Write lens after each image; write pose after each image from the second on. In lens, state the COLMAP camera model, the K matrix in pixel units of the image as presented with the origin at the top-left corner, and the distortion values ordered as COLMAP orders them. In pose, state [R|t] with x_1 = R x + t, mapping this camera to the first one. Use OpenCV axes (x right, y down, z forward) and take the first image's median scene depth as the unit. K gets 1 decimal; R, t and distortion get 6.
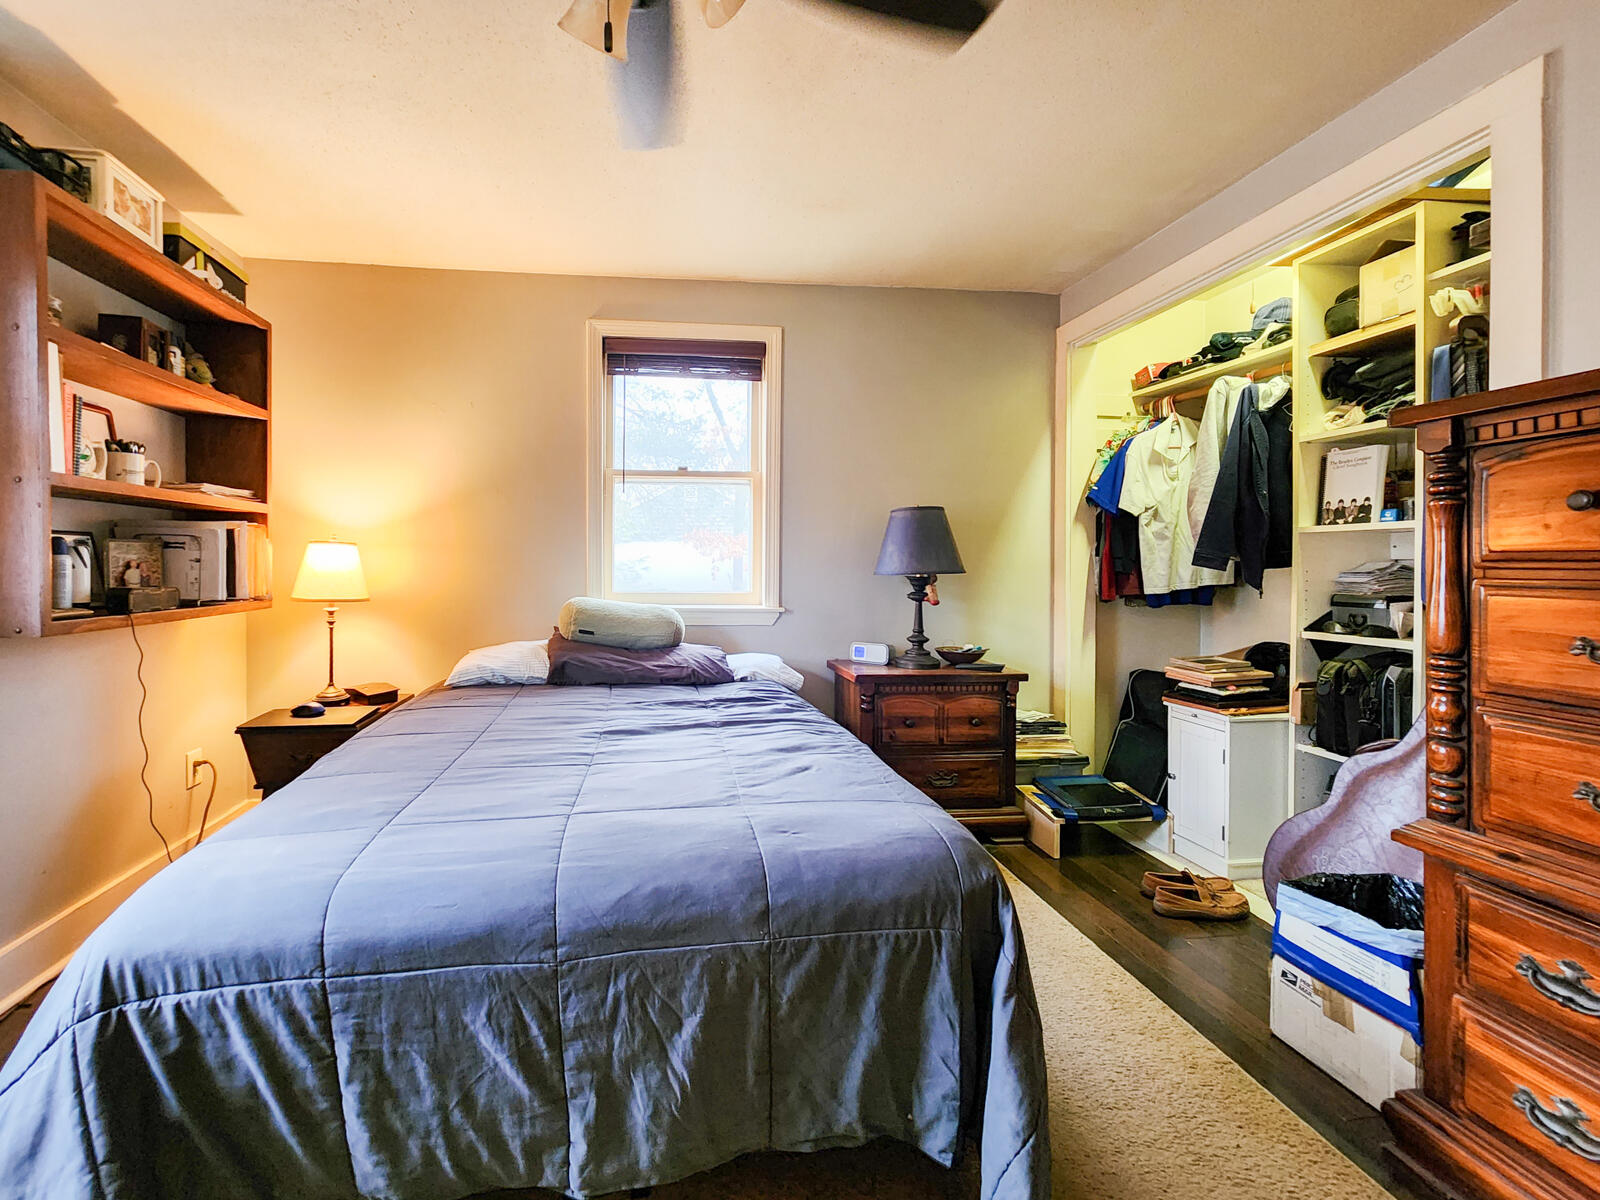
lens RADIAL K [[688.3, 0, 717.9], [0, 688.3, 571.6], [0, 0, 1]] dist [0.003006, -0.000280]
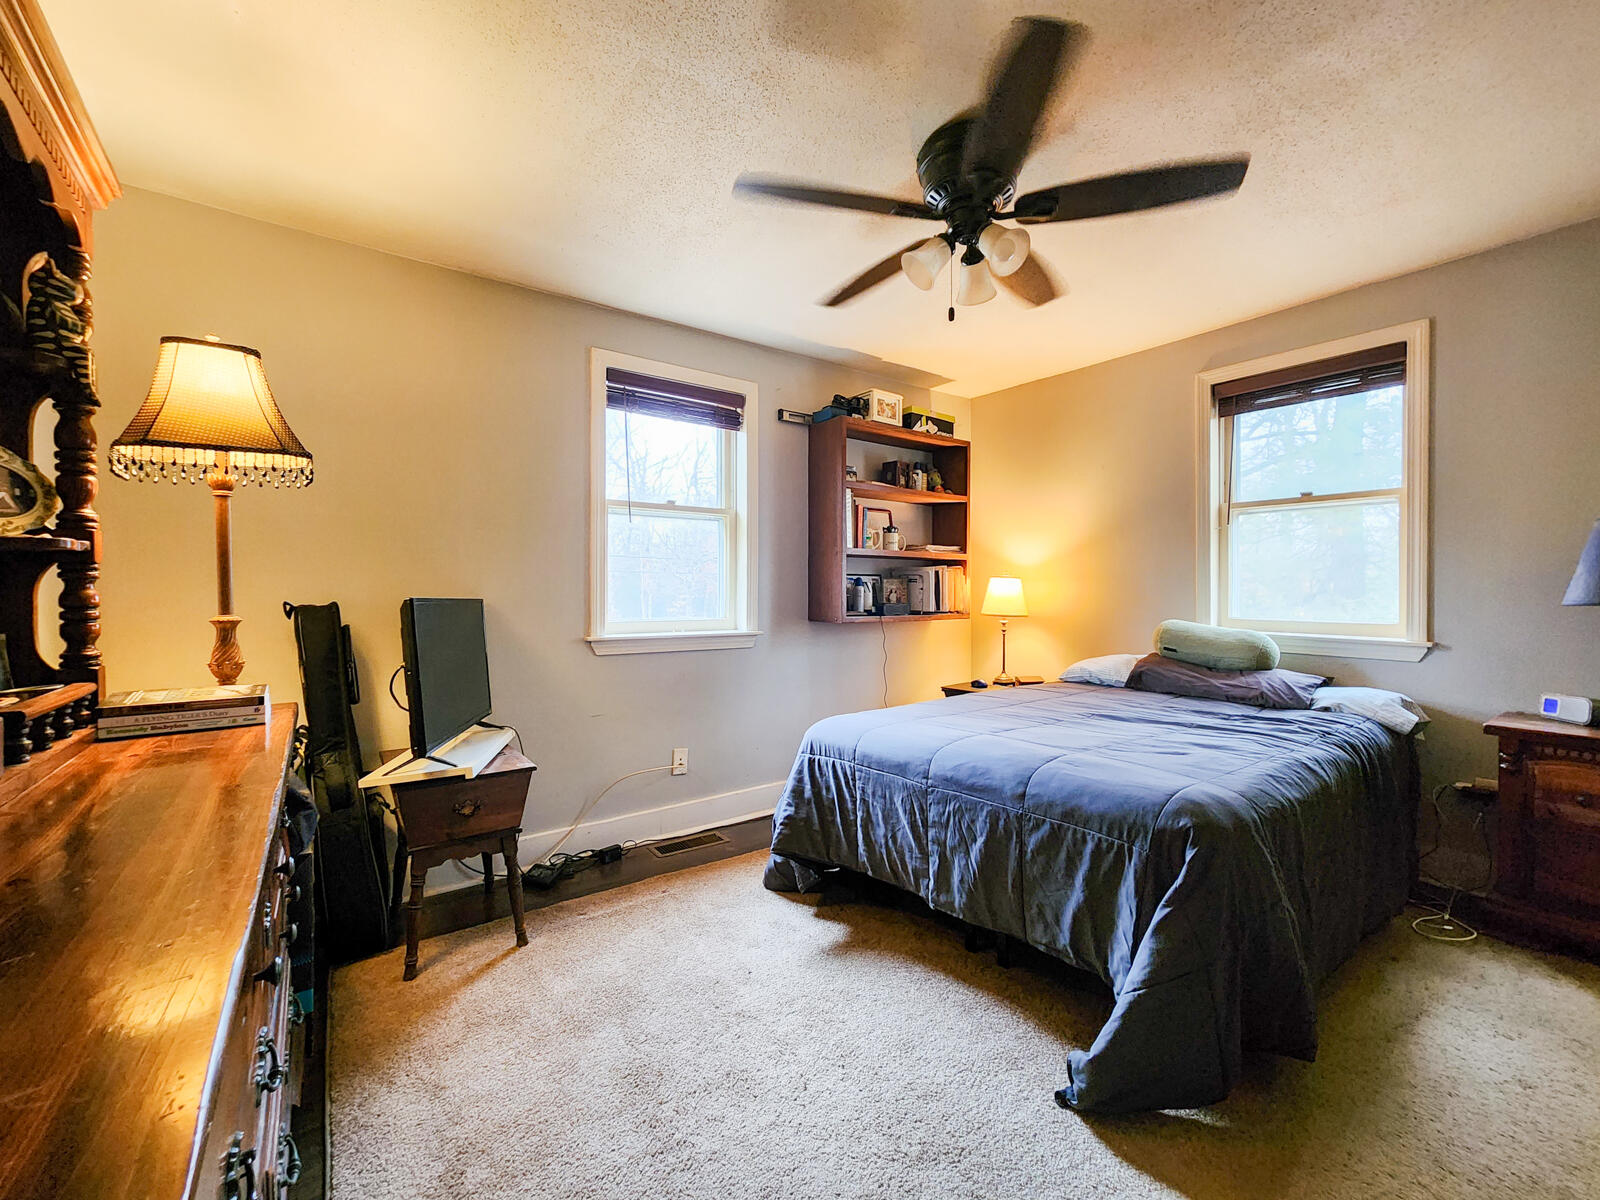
lens RADIAL K [[664.6, 0, 798.0], [0, 664.6, 596.8], [0, 0, 1]] dist [-0.001568, -0.001400]
pose [[0.499256, 0.005007, -0.866440, 1.160021], [-0.014749, 0.999888, -0.002721, 0.027172], [0.866329, 0.014137, 0.499273, -0.273276]]
